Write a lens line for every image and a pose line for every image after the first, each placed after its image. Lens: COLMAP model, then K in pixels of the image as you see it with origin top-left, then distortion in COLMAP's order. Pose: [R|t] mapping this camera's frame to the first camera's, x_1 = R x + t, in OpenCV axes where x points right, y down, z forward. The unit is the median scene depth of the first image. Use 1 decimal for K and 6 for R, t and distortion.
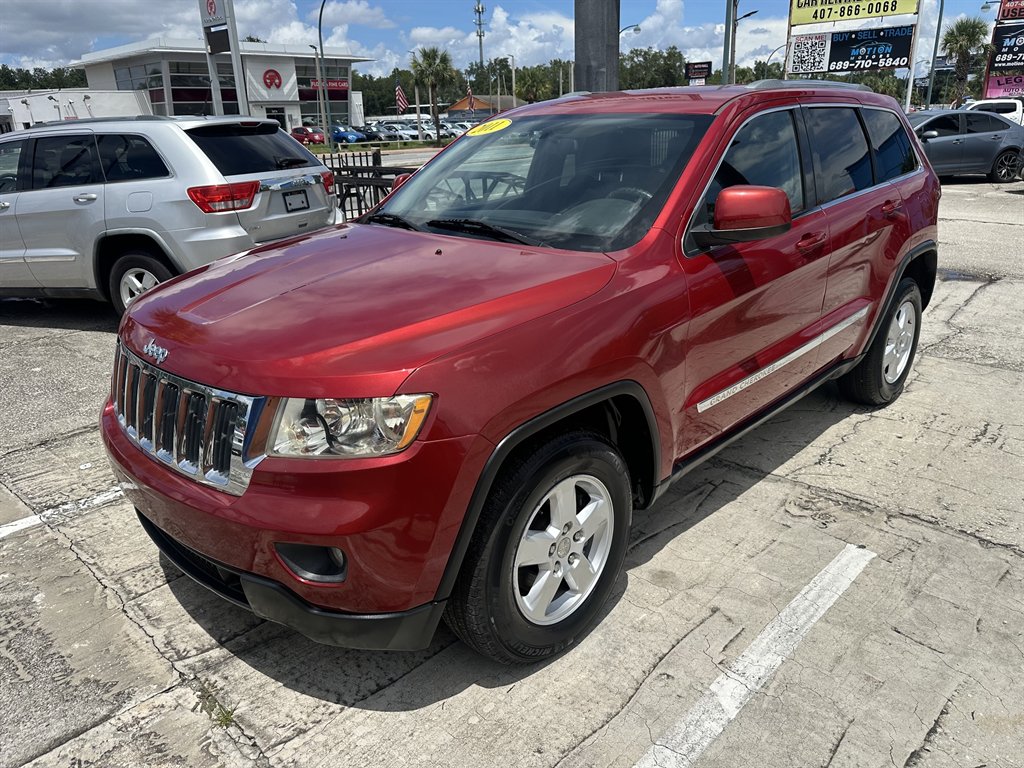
lens RADIAL K [[722.7, 0, 517.3], [0, 722.7, 388.9], [0, 0, 1]] dist [0.020505, -0.026919]
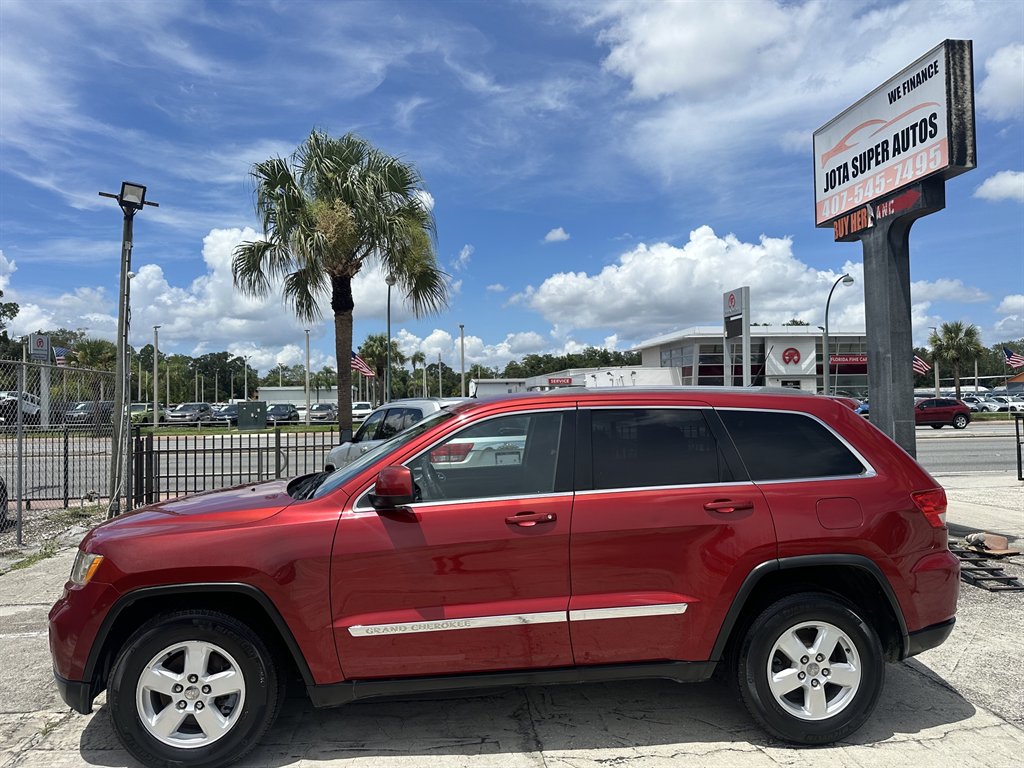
lens RADIAL K [[722.7, 0, 519.2], [0, 722.7, 377.3], [0, 0, 1]] dist [0.020505, -0.026919]
pose [[0.759048, -0.002127, -0.651031, 0.923357], [-0.234837, 0.931777, -0.276845, -0.075633], [0.607205, 0.363025, 0.706764, 0.077092]]
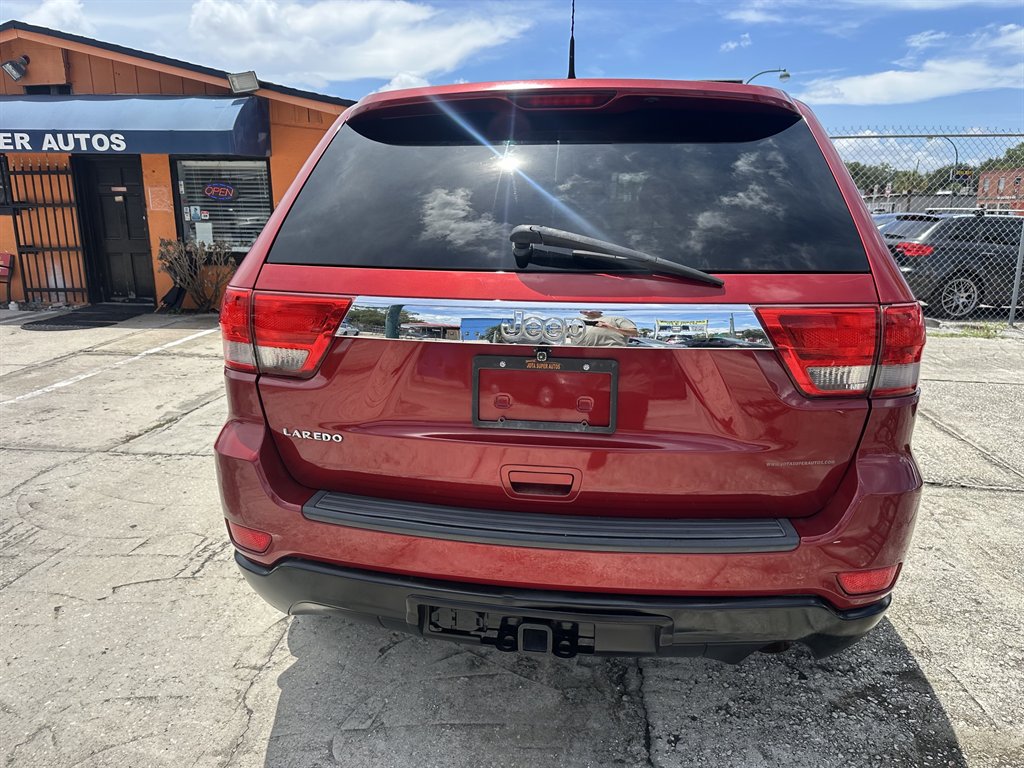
lens RADIAL K [[722.7, 0, 512.4], [0, 722.7, 378.2], [0, 0, 1]] dist [0.020505, -0.026919]
pose [[-0.800940, 0.161168, -0.576646, 0.839715], [-0.193198, 0.842010, 0.503680, -0.577193], [0.566719, 0.514824, -0.643262, 1.658739]]
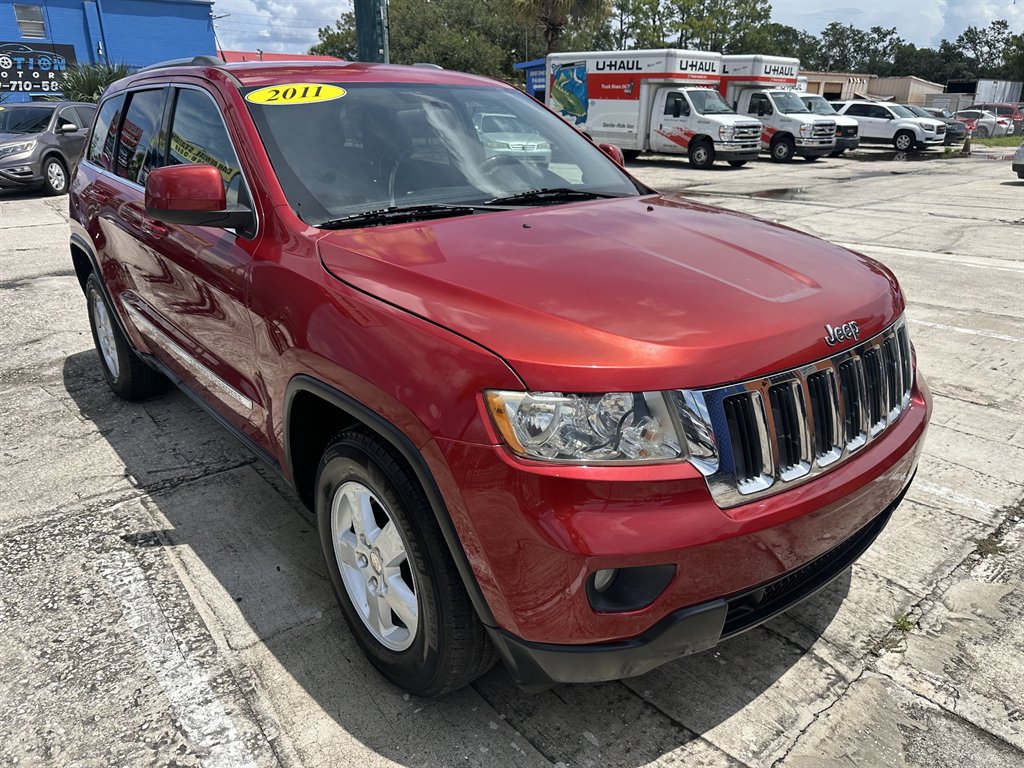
lens RADIAL K [[722.7, 0, 512.5], [0, 722.7, 383.1], [0, 0, 1]] dist [0.020505, -0.026919]
pose [[0.098558, -0.325648, 0.940340, -0.769156], [0.349944, 0.895928, 0.273590, -0.208531], [-0.931572, 0.302102, 0.202259, 0.687502]]
